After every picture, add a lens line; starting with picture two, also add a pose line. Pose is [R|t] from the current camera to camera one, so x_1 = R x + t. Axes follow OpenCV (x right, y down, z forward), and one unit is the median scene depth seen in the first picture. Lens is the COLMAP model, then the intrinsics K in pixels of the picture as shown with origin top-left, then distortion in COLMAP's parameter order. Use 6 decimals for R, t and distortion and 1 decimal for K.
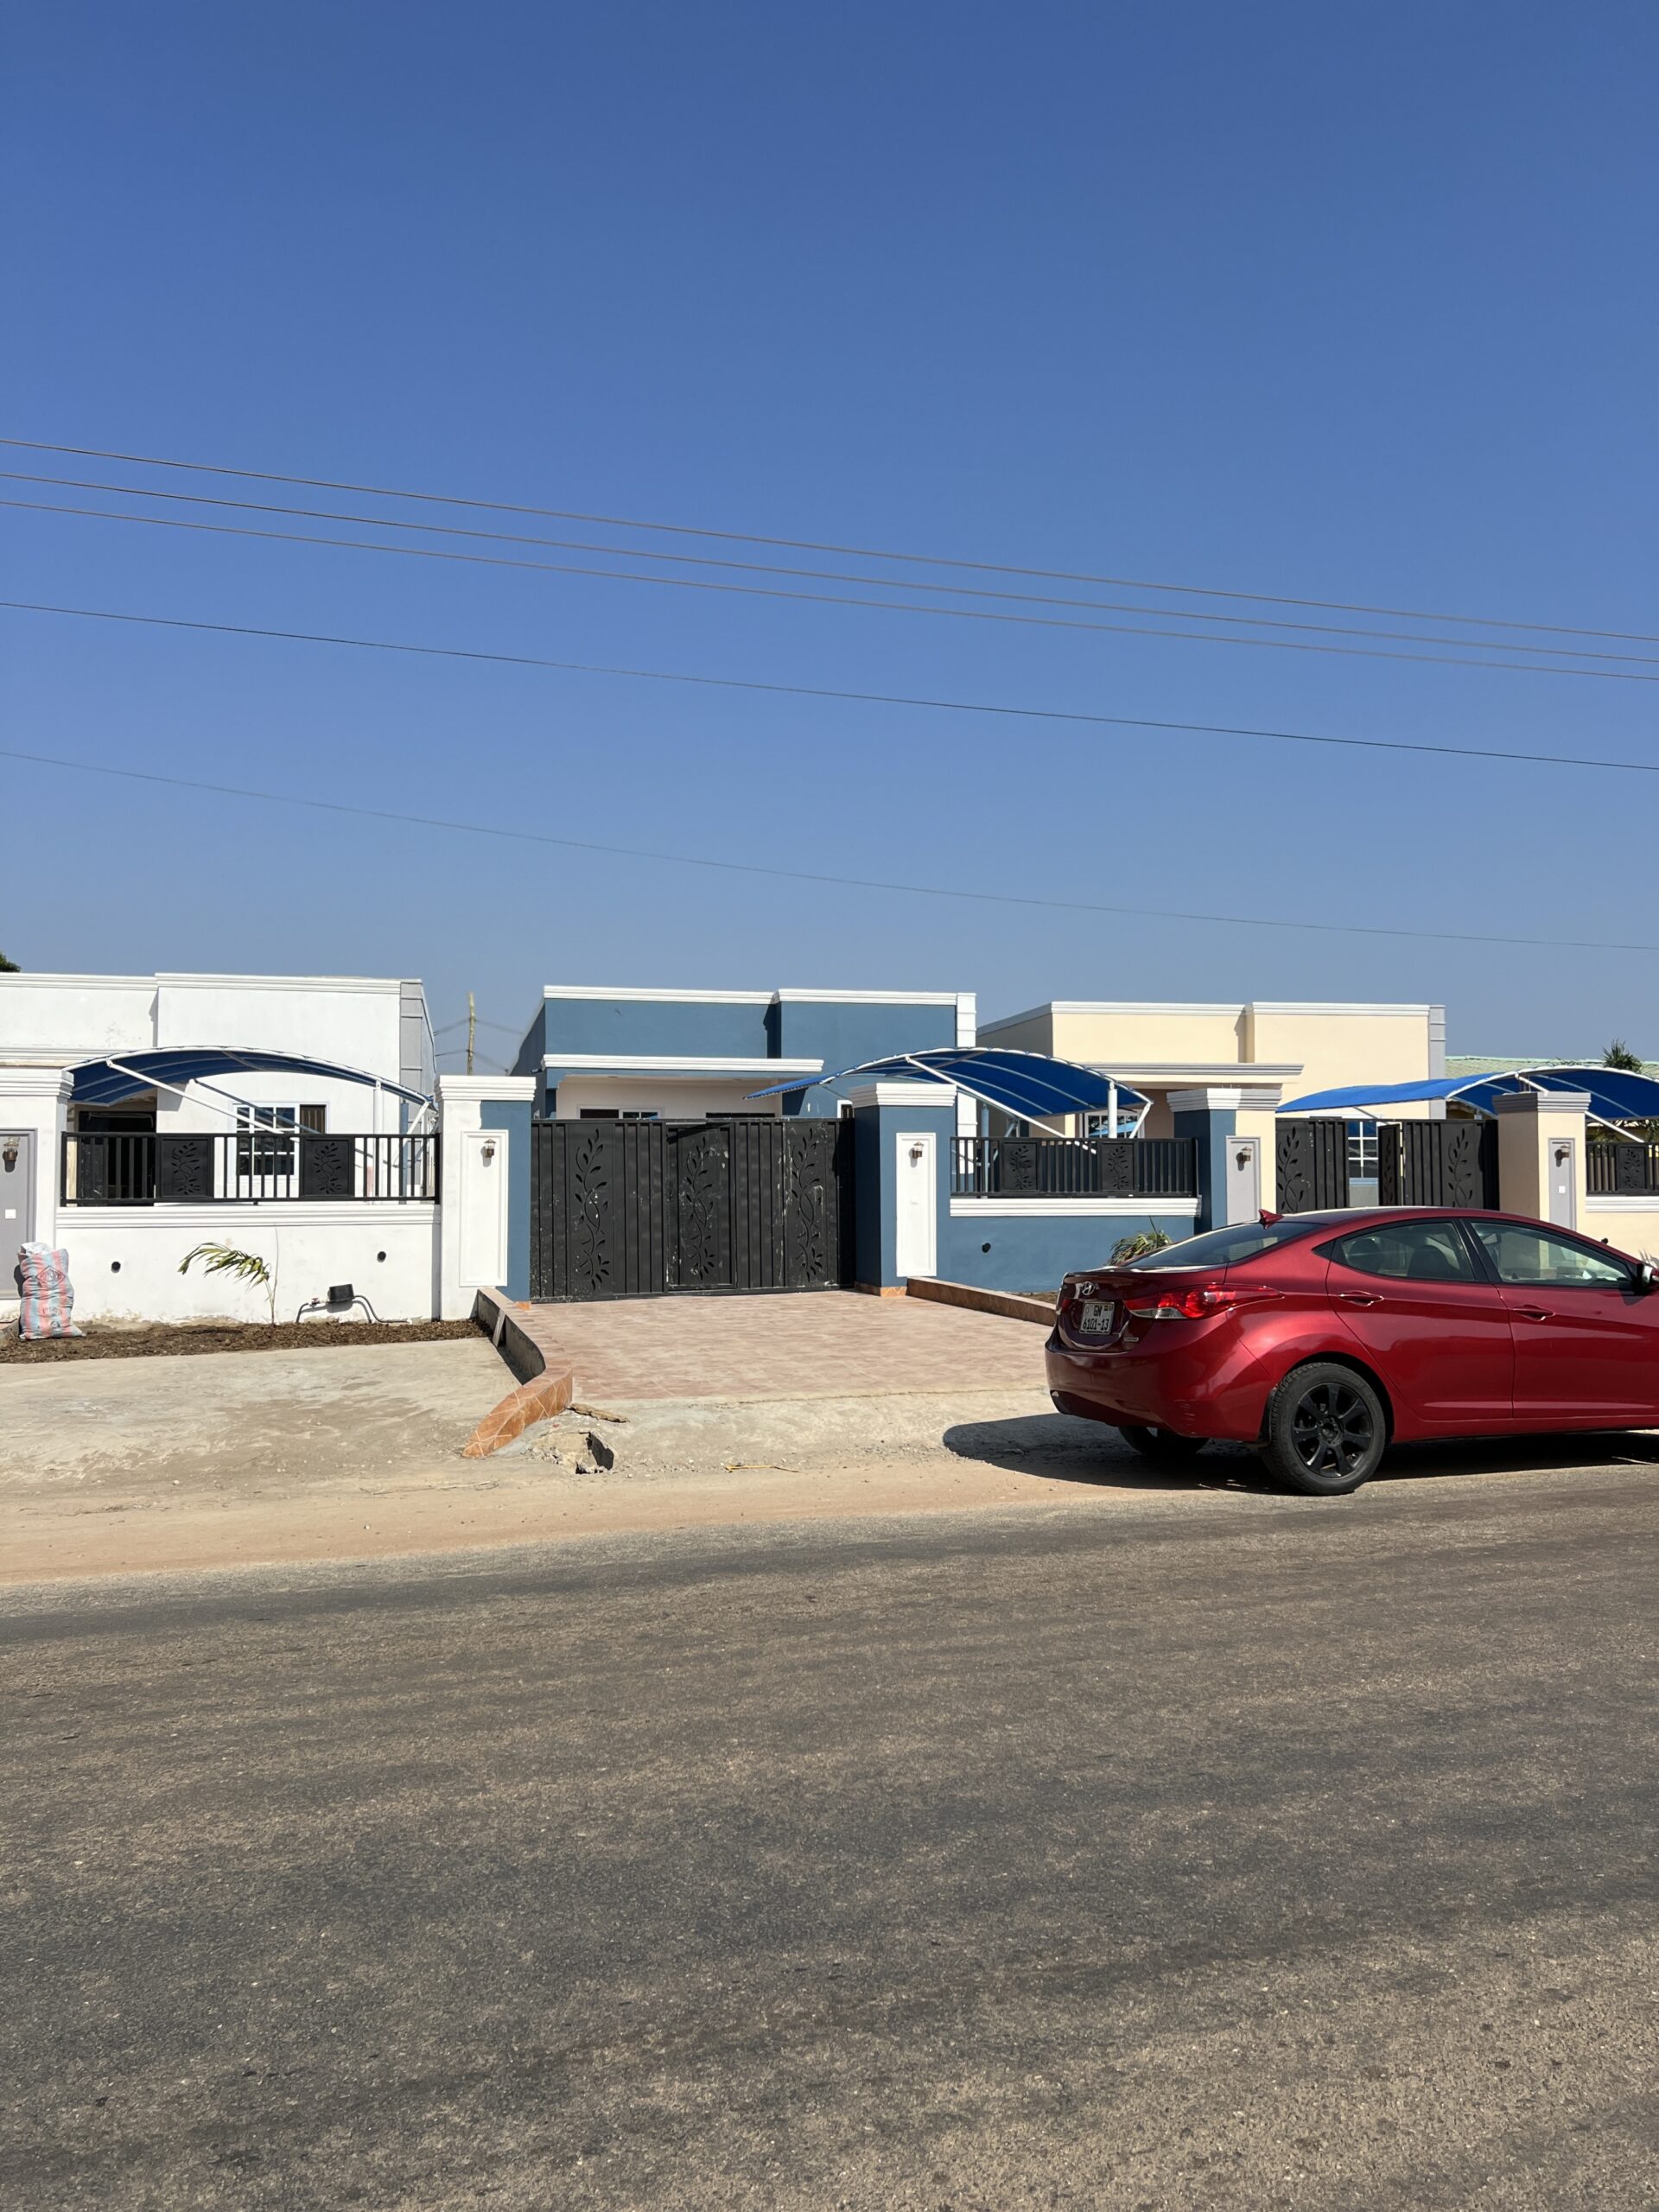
lens RADIAL K [[1656.0, 0, 843.5], [0, 1656.0, 1093.2], [0, 0, 1]] dist [0.056858, -0.063988]
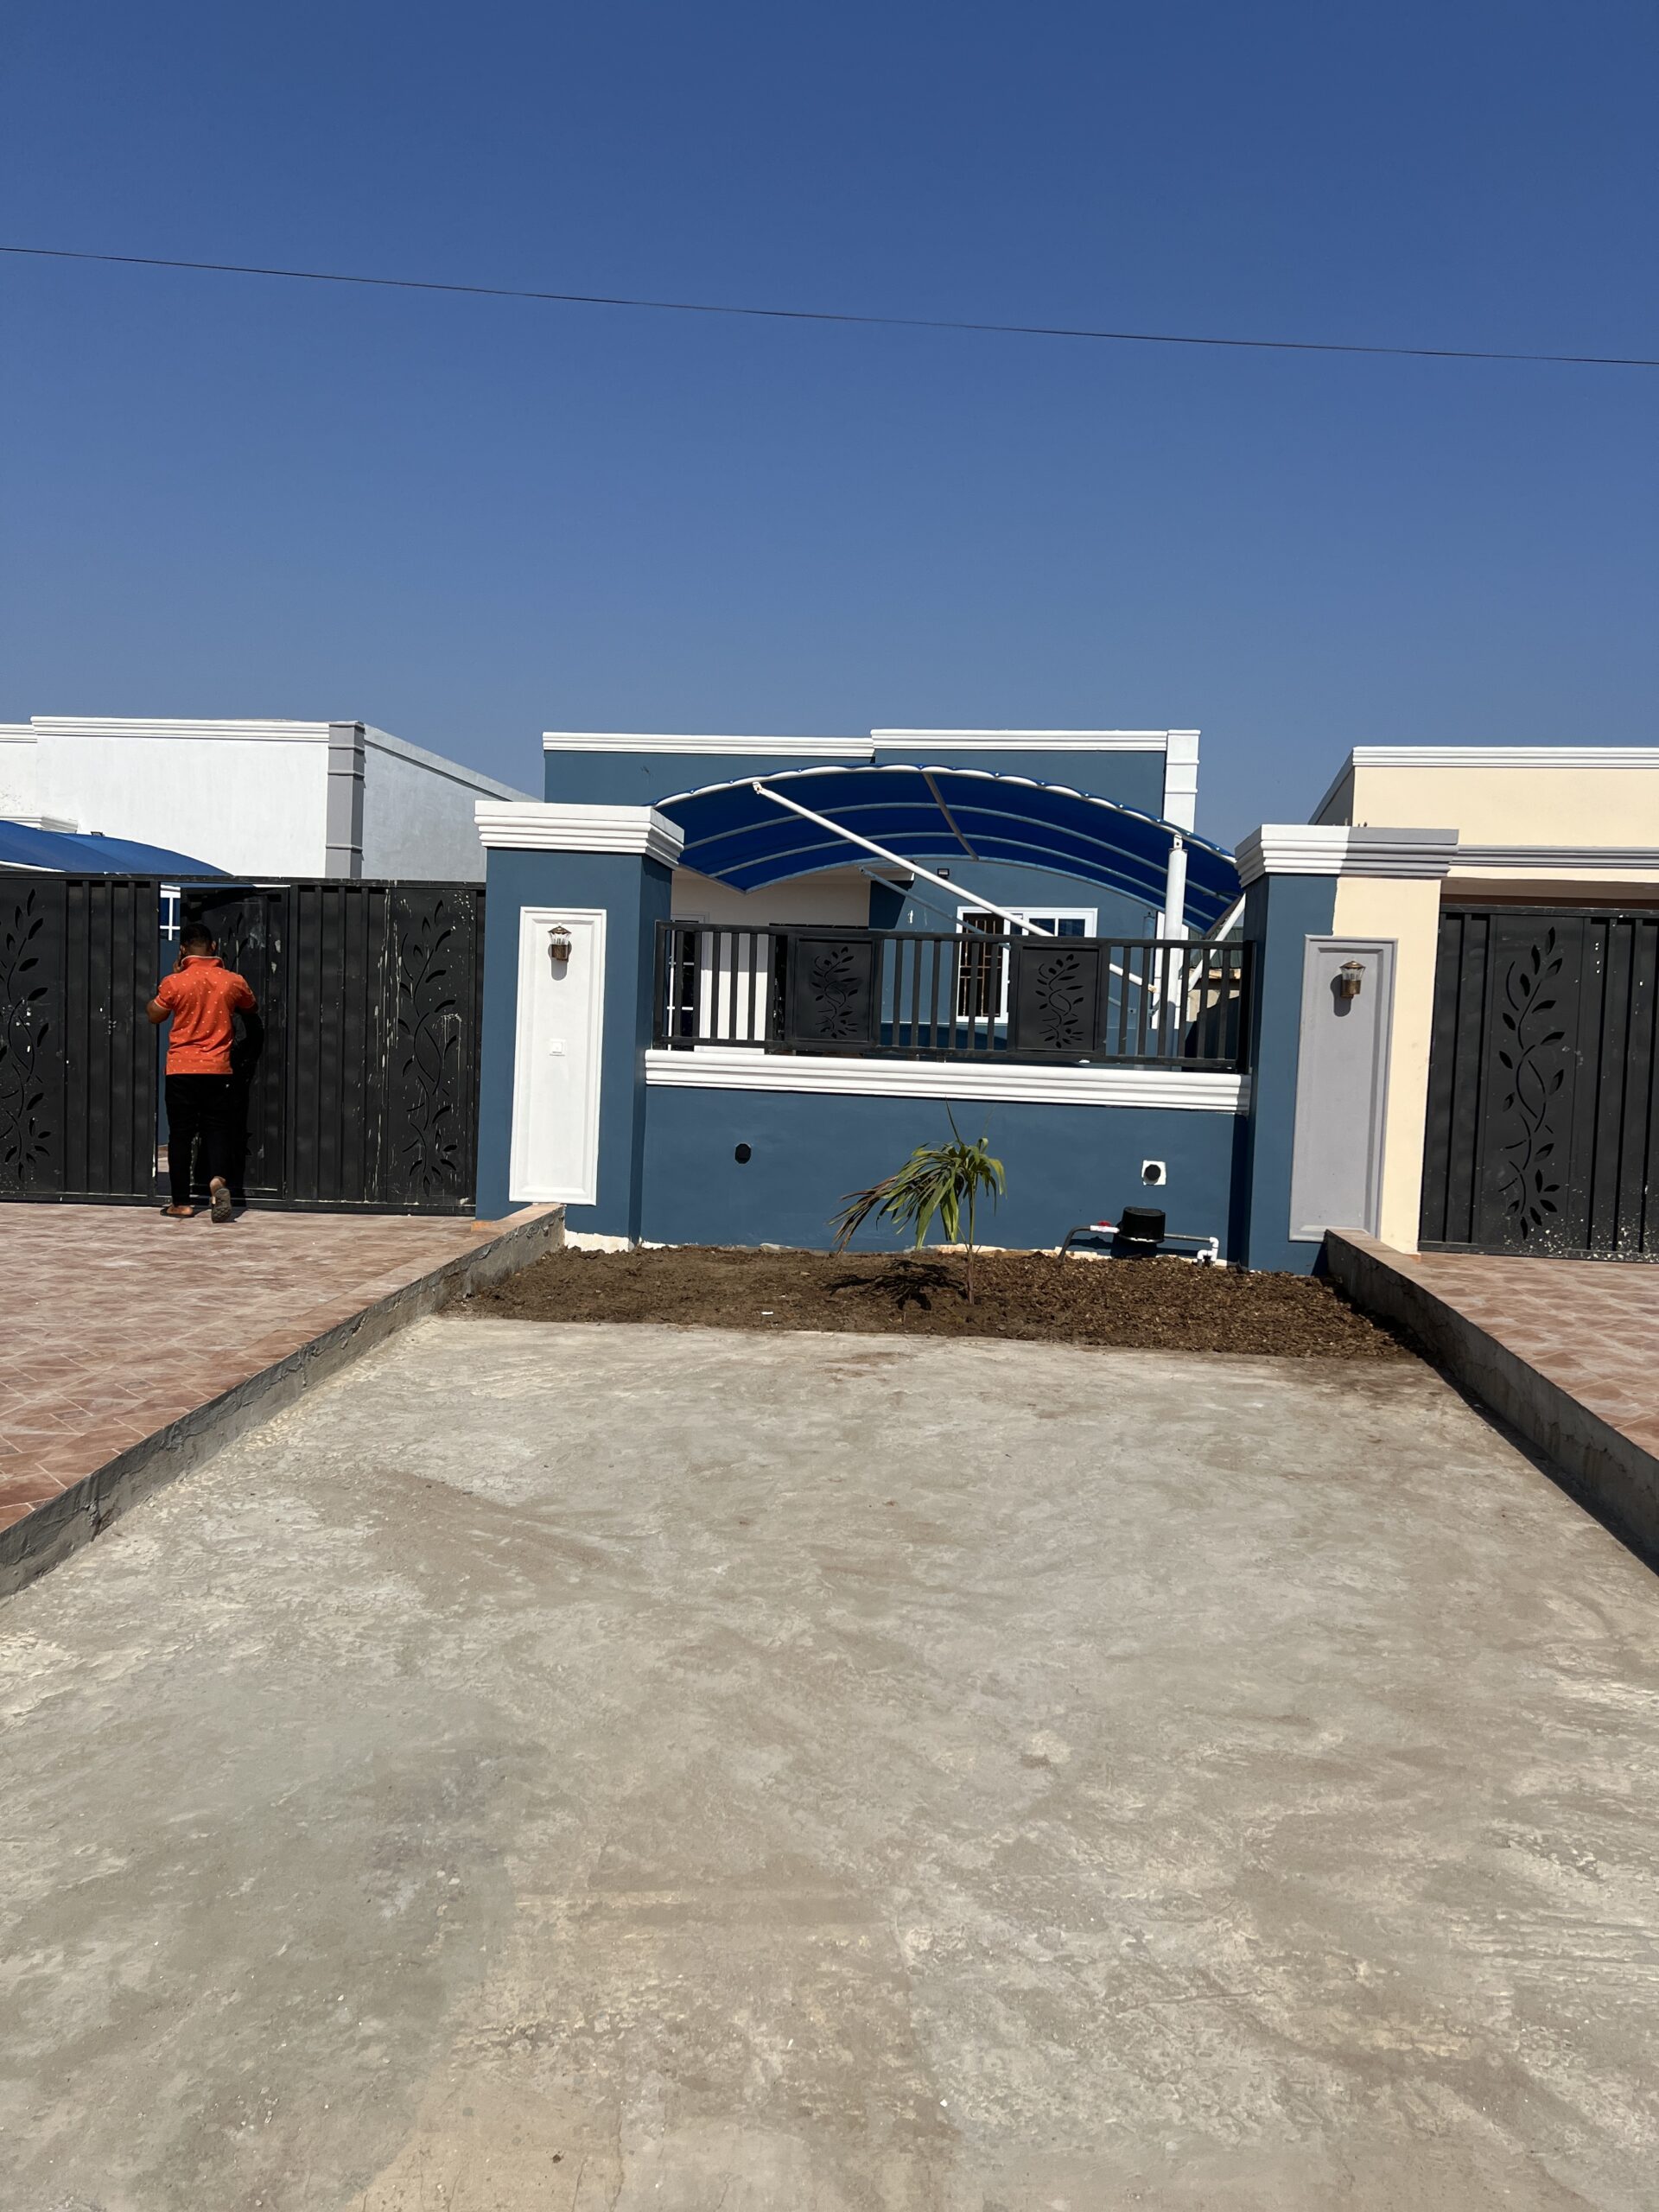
lens RADIAL K [[1656.0, 0, 840.1], [0, 1656.0, 1109.9], [0, 0, 1]] dist [0.056858, -0.063988]
pose [[0.916440, 0.057898, -0.395962, 0.305757], [-0.023284, 0.995517, 0.091674, 0.035505], [0.399494, -0.074794, 0.913679, 0.573376]]
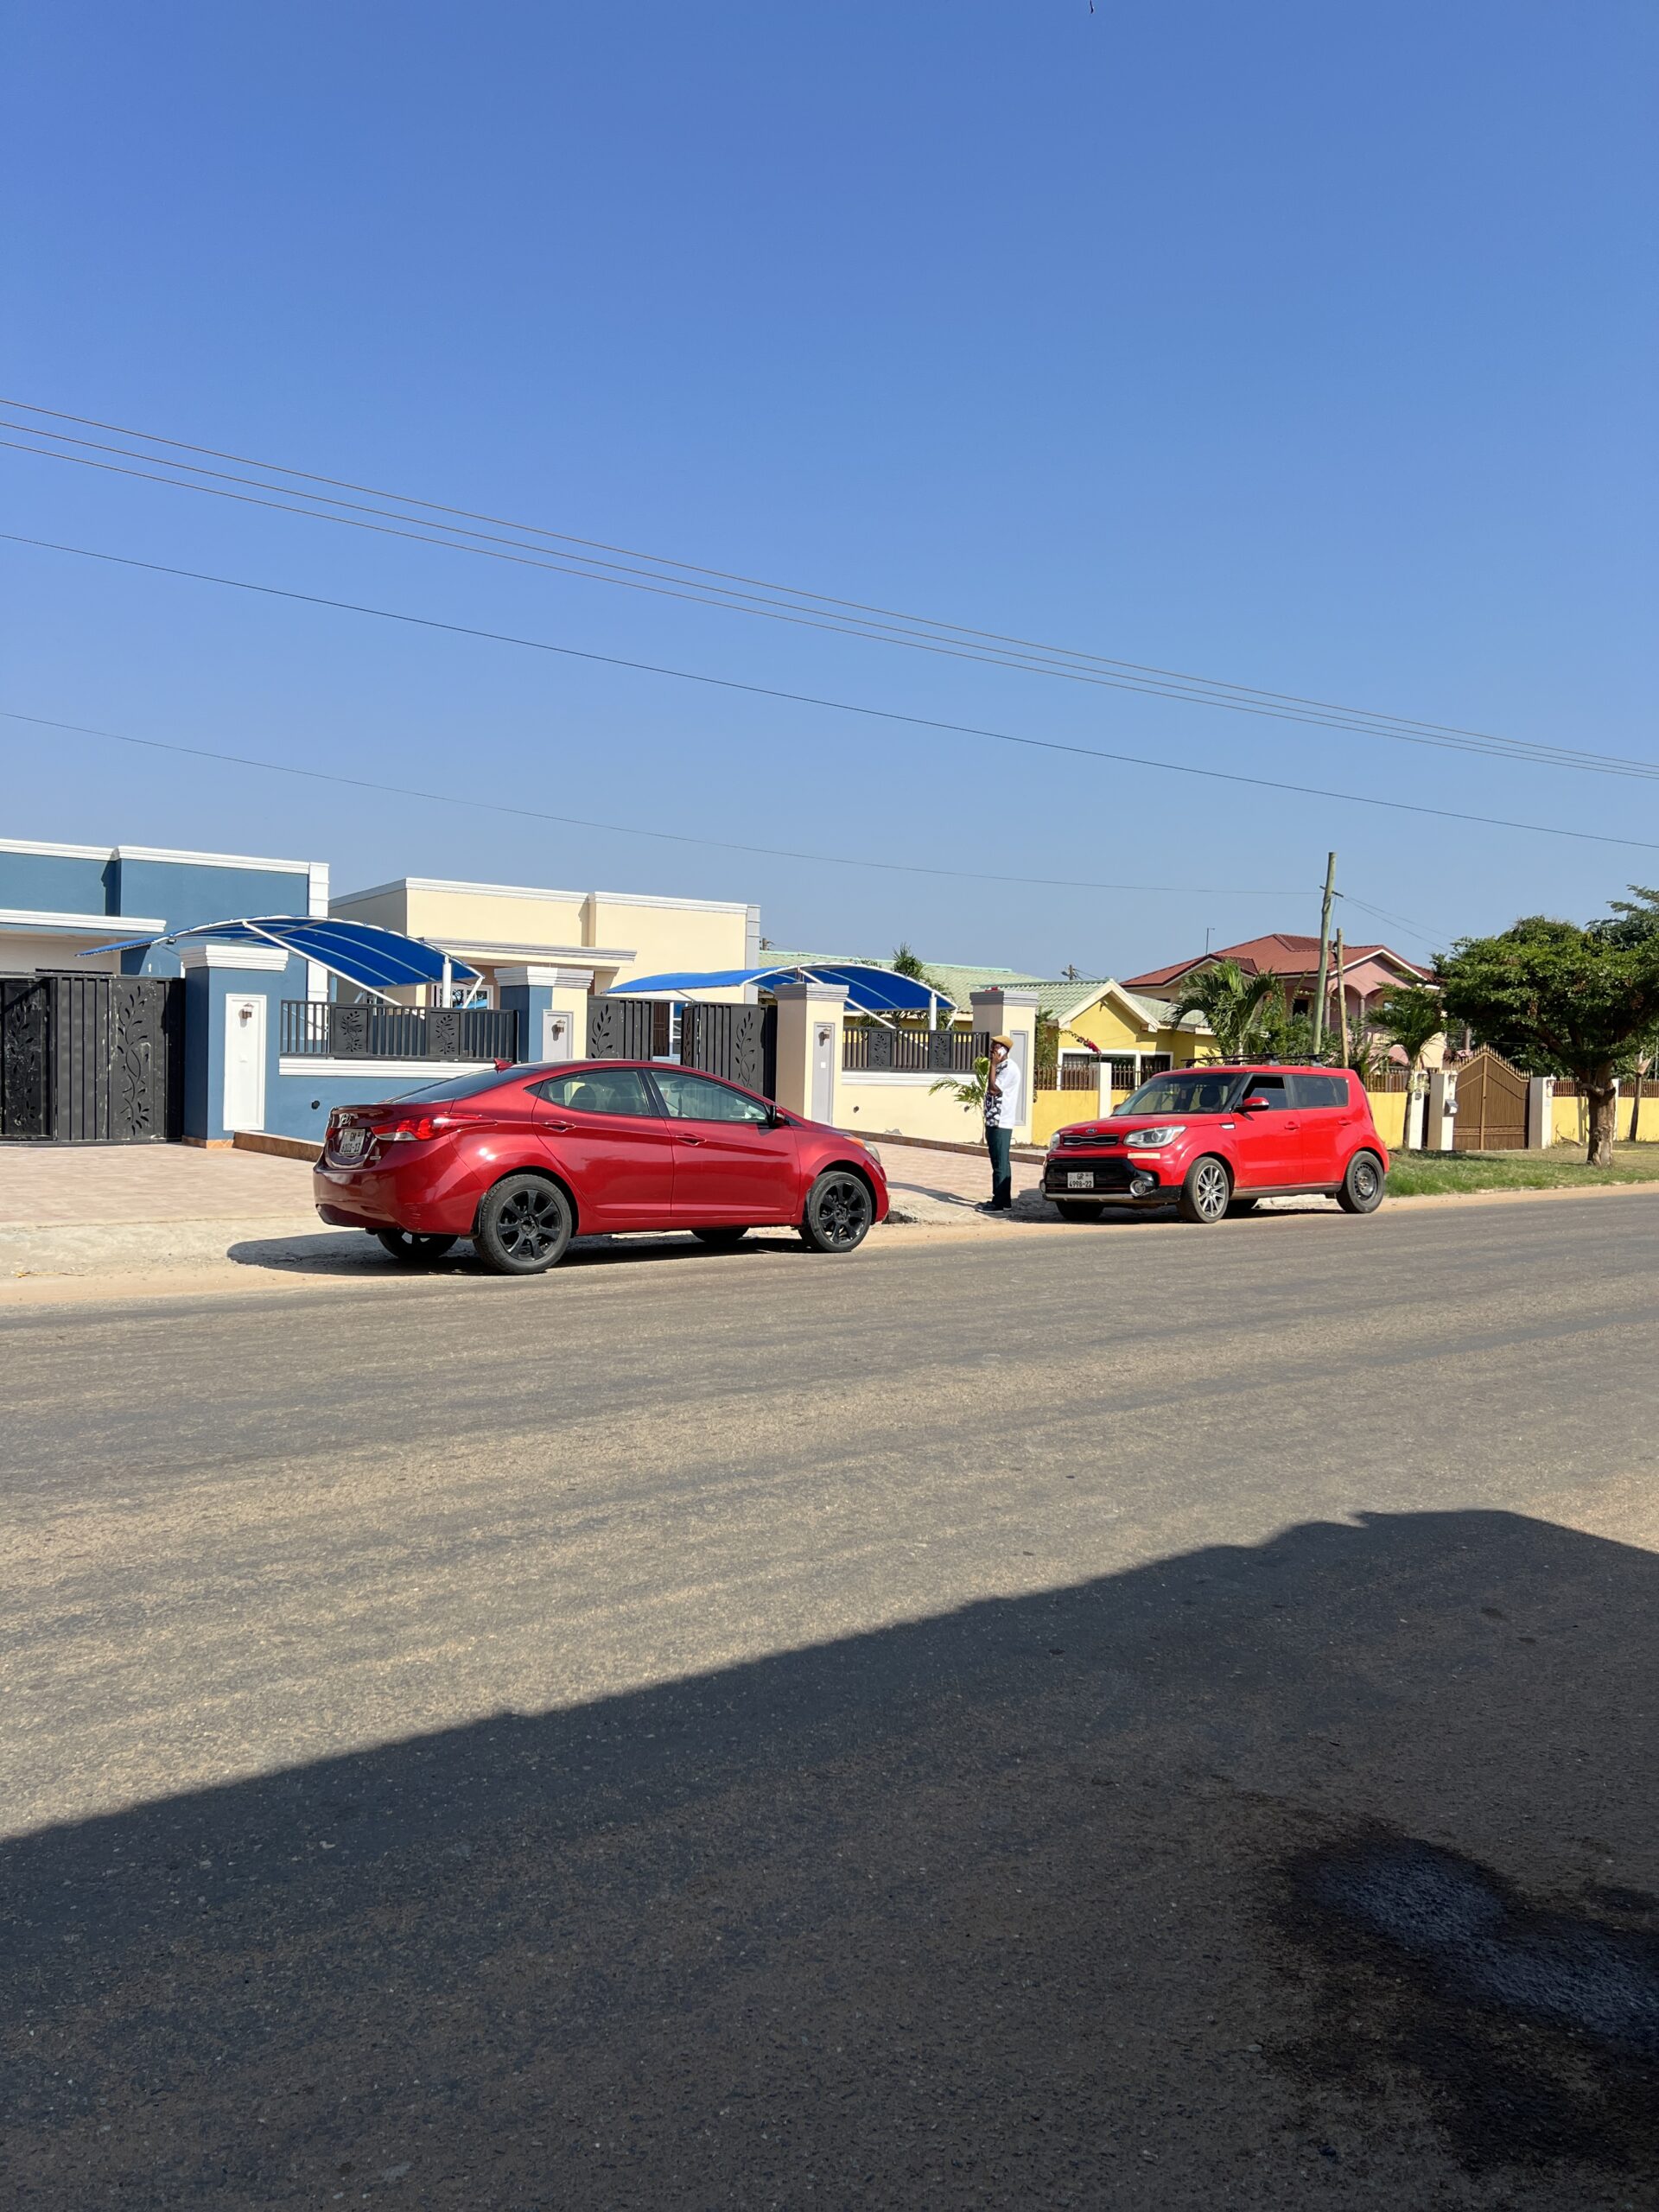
lens RADIAL K [[1656.0, 0, 808.4], [0, 1656.0, 1085.4], [0, 0, 1]] dist [0.056858, -0.063988]
pose [[0.942541, 0.022269, 0.333349, 0.028035], [-0.044491, 0.997256, 0.059177, 0.002808], [-0.331116, -0.070608, 0.940945, -0.121551]]
